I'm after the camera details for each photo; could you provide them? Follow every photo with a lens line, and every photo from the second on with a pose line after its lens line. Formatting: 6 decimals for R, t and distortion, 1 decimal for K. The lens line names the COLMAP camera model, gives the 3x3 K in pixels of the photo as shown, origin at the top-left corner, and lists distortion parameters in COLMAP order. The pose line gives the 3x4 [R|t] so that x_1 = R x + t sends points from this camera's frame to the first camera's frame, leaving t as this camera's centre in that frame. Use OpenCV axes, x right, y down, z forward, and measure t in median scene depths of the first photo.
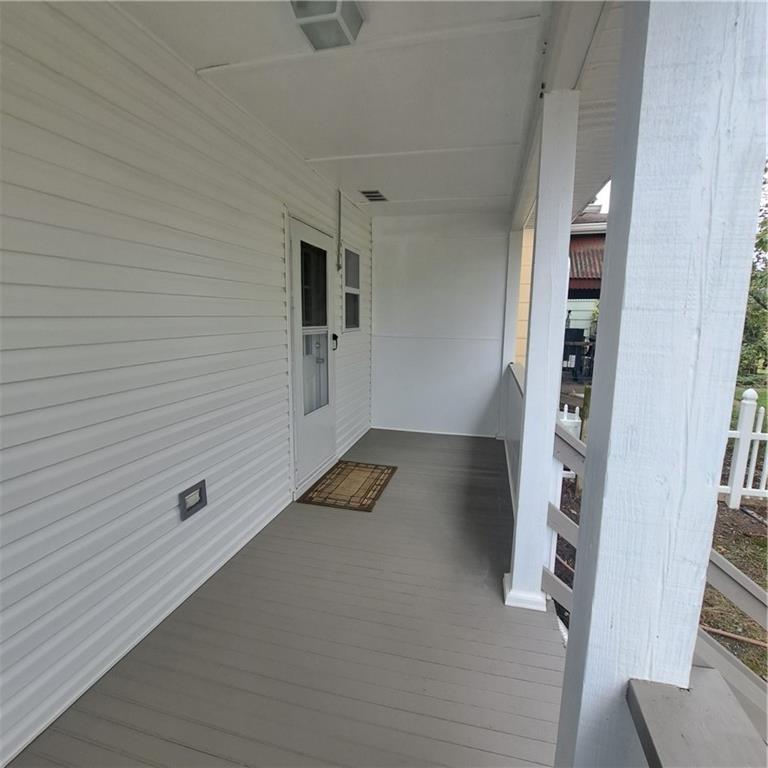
lens RADIAL K [[406.3, 0, 386.0], [0, 406.3, 379.2], [0, 0, 1]] dist [-0.003227, -0.005949]
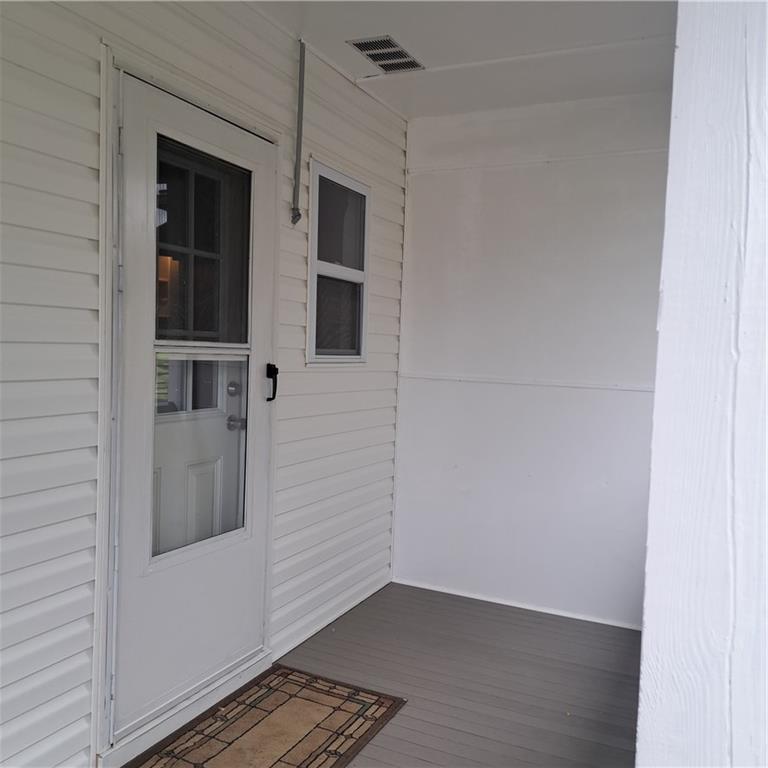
lens RADIAL K [[740.0, 0, 382.7], [0, 740.0, 386.5], [0, 0, 1]] dist [0.086056, 0.000000]
pose [[0.979300, 0.043436, -0.197698, 0.144703], [-0.063899, 0.993100, -0.098330, -0.017292], [0.192063, 0.108928, 0.975319, 0.252867]]
